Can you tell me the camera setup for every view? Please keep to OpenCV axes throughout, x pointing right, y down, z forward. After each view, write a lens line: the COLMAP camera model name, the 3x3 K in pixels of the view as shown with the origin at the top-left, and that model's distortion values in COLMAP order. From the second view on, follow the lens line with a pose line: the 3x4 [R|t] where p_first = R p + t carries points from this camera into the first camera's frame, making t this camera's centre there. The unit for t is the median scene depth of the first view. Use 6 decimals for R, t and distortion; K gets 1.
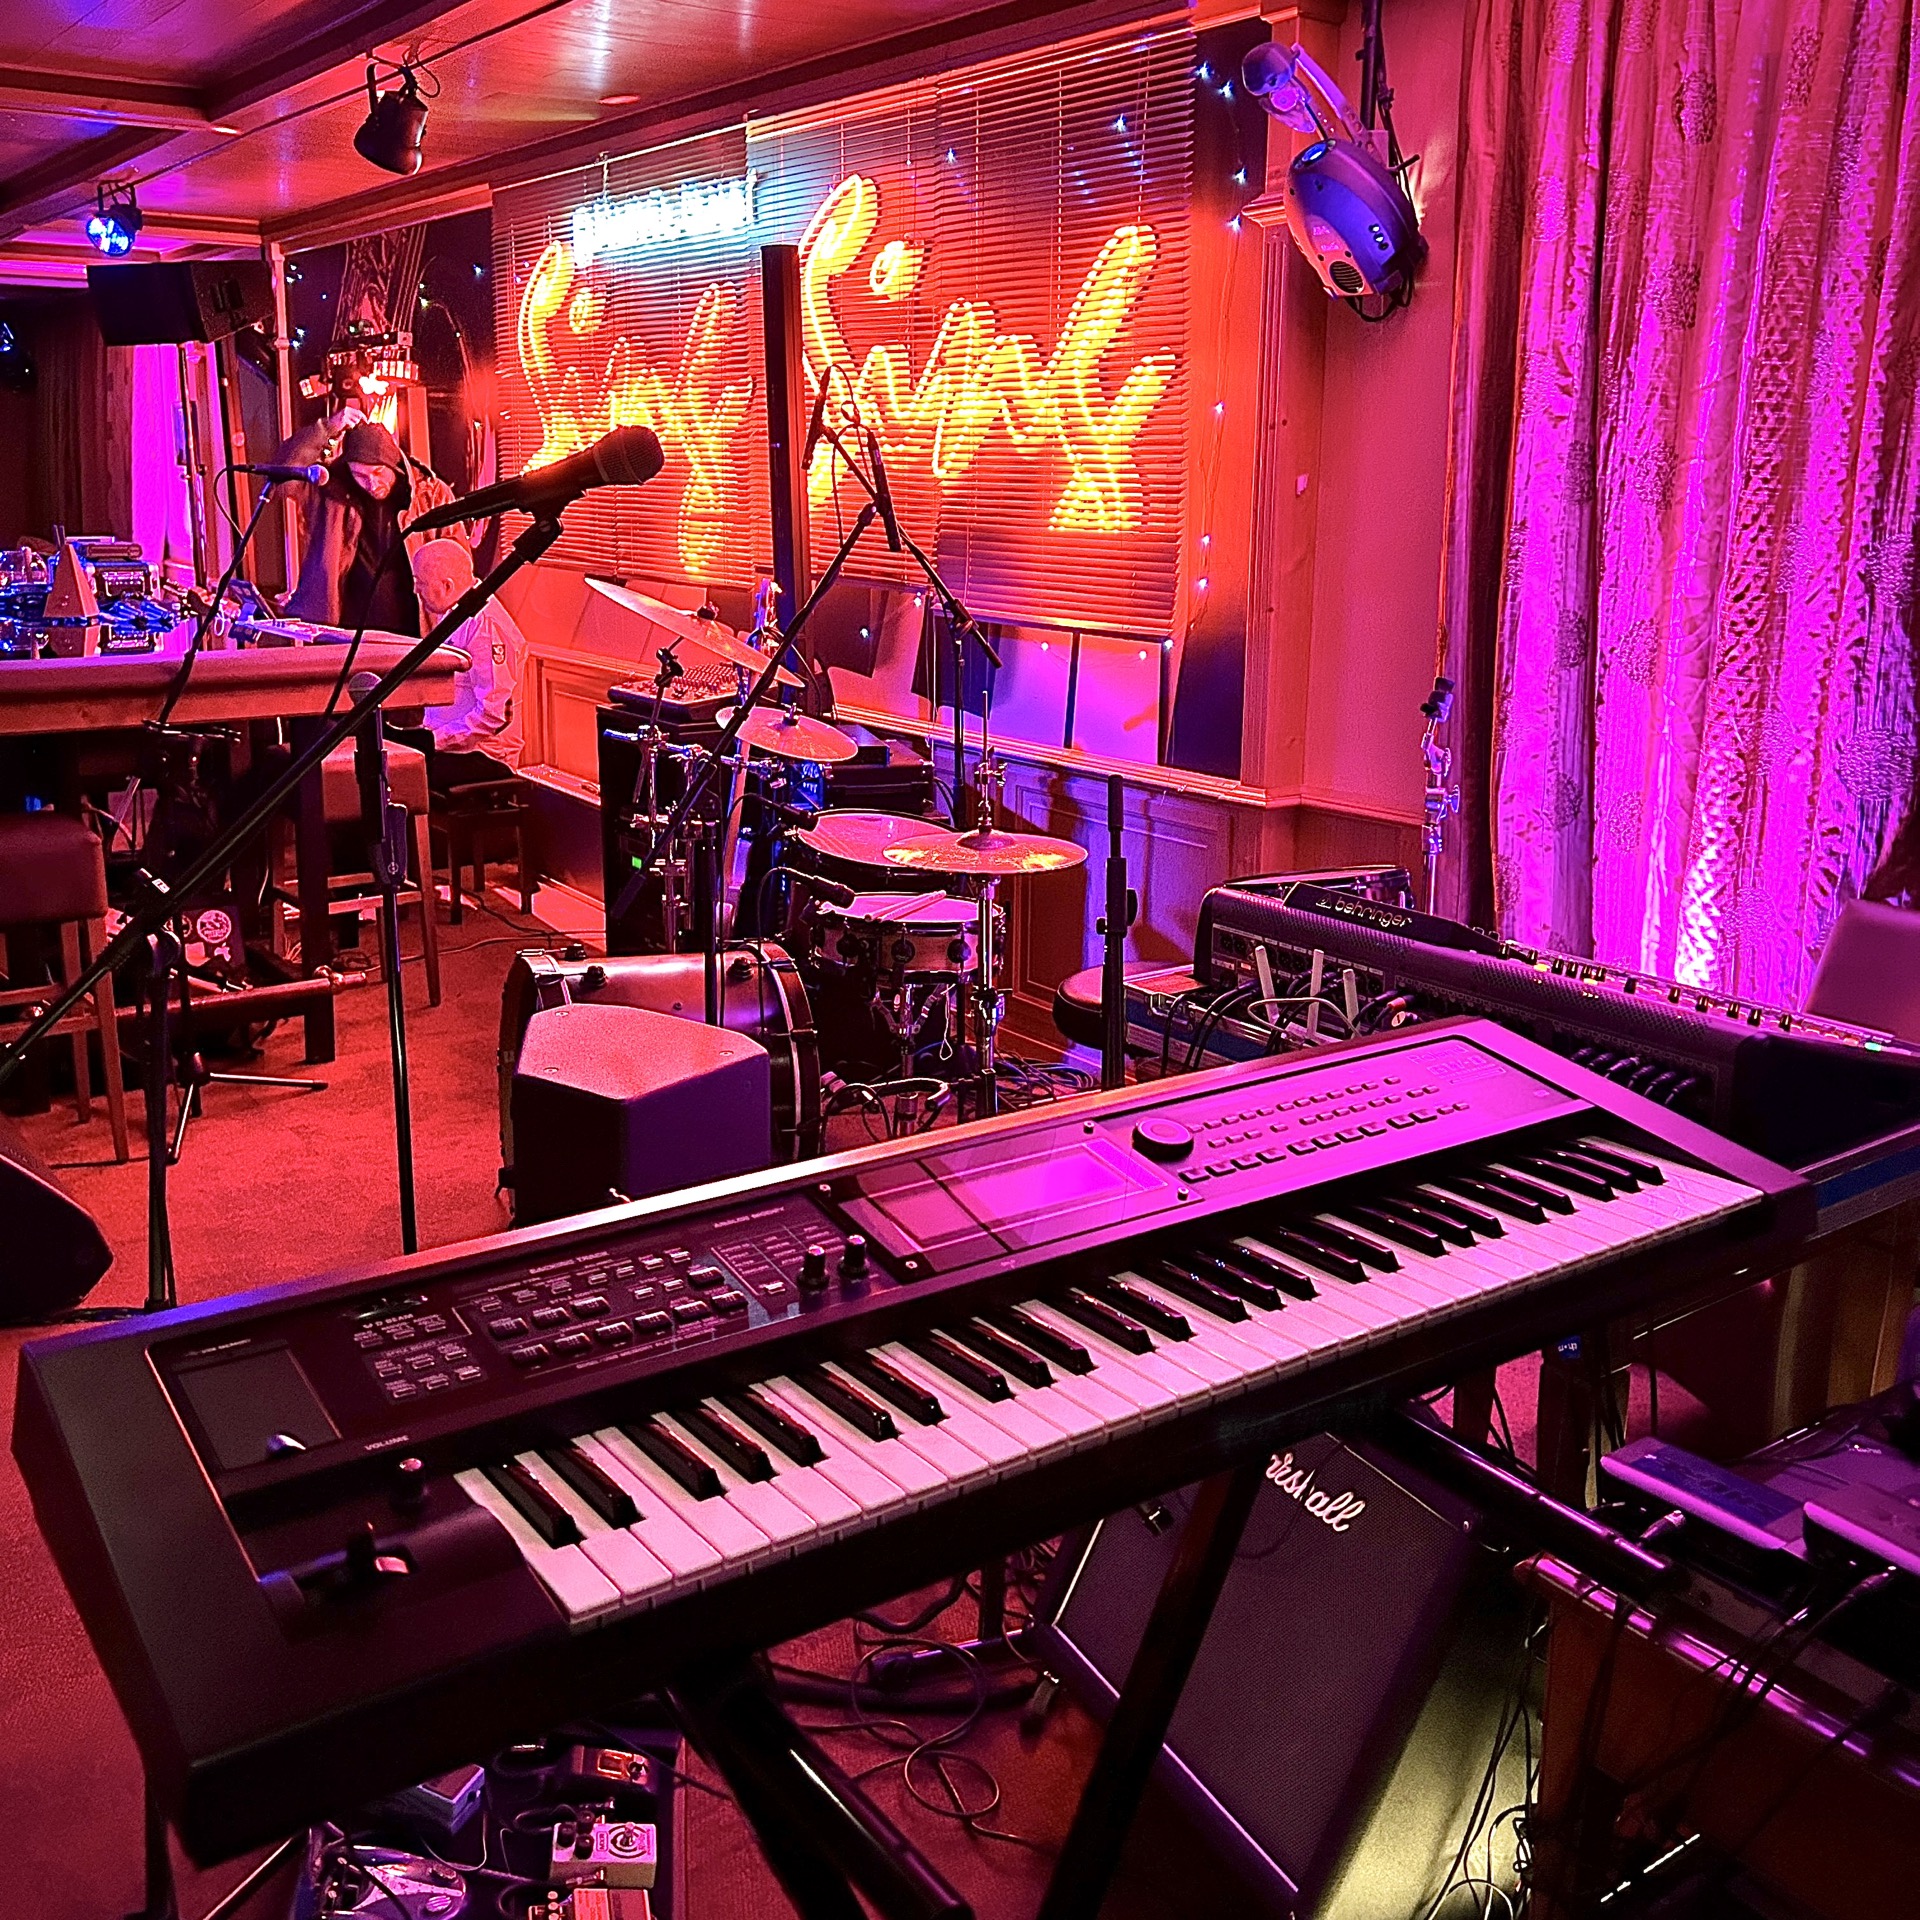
lens RADIAL K [[1950.8, 0, 953.9], [0, 1950.8, 881.8], [0, 0, 1]] dist [0.015913, 0.000000]
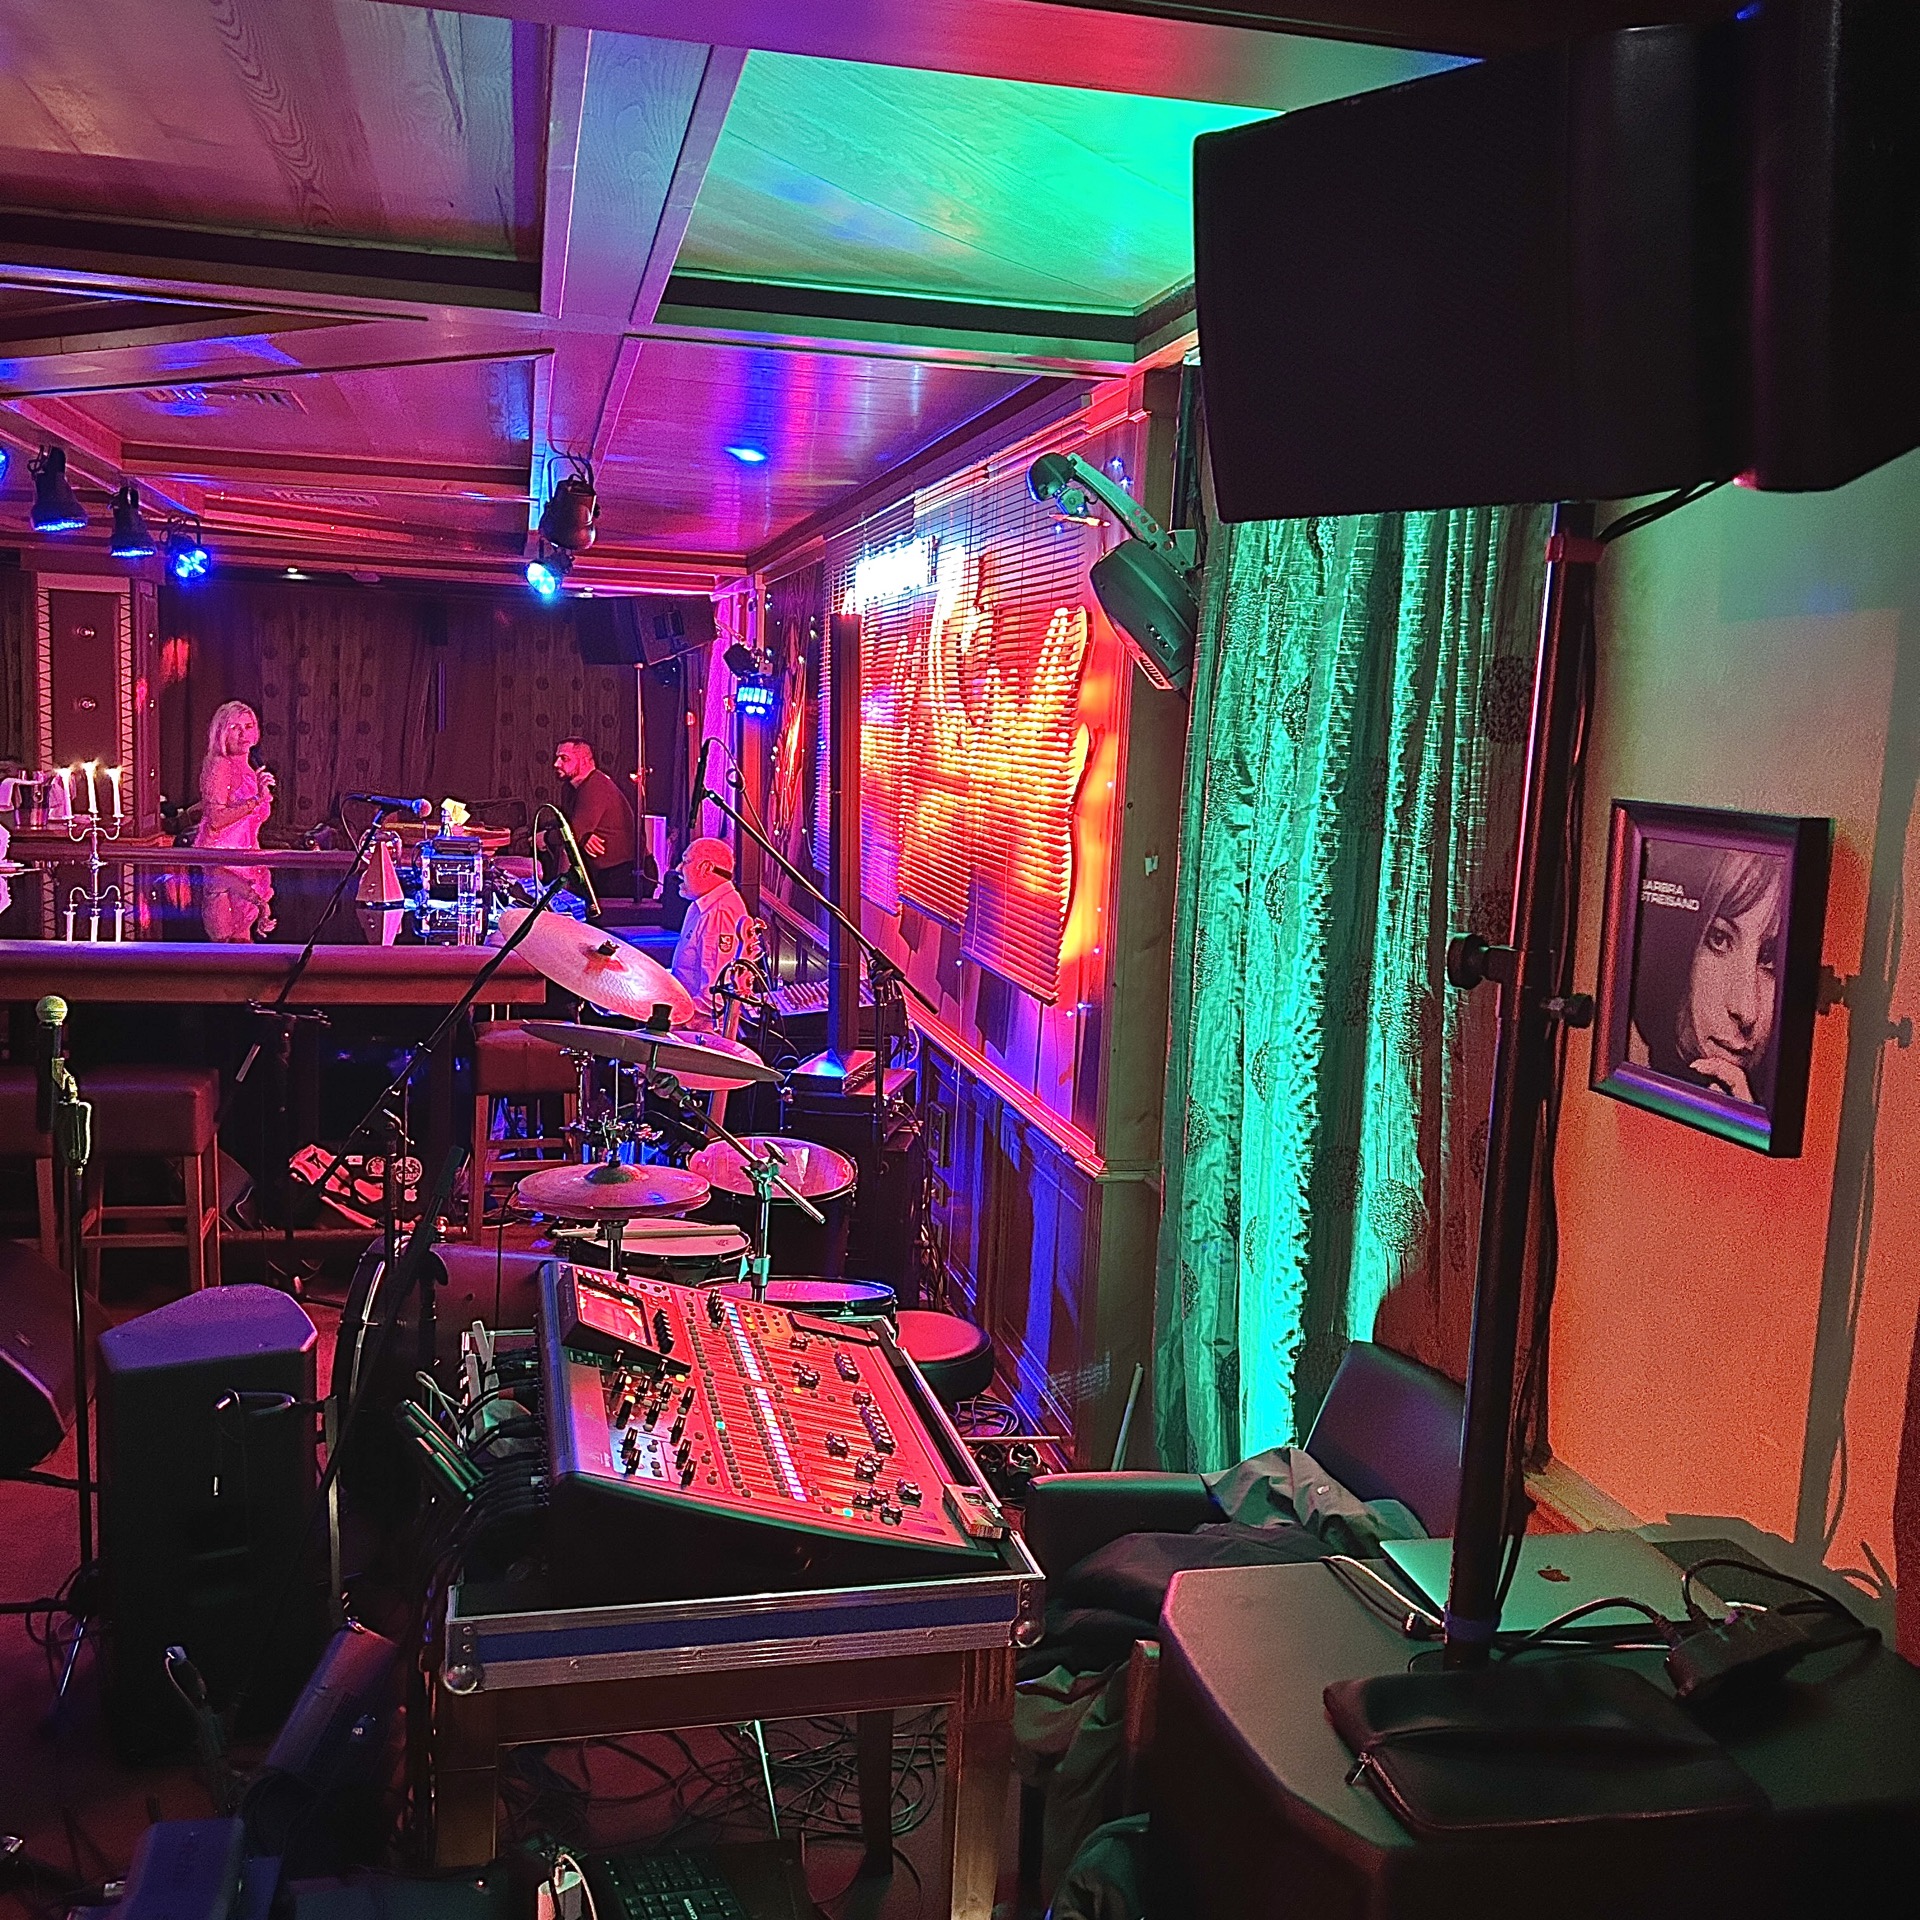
lens RADIAL K [[1950.8, 0, 991.7], [0, 1950.8, 1036.9], [0, 0, 1]] dist [0.015913, 0.000000]
pose [[0.919504, 0.092512, -0.382038, 0.628698], [-0.114734, 0.992753, -0.035748, -0.090191], [0.375962, 0.076703, 0.923455, 0.061805]]
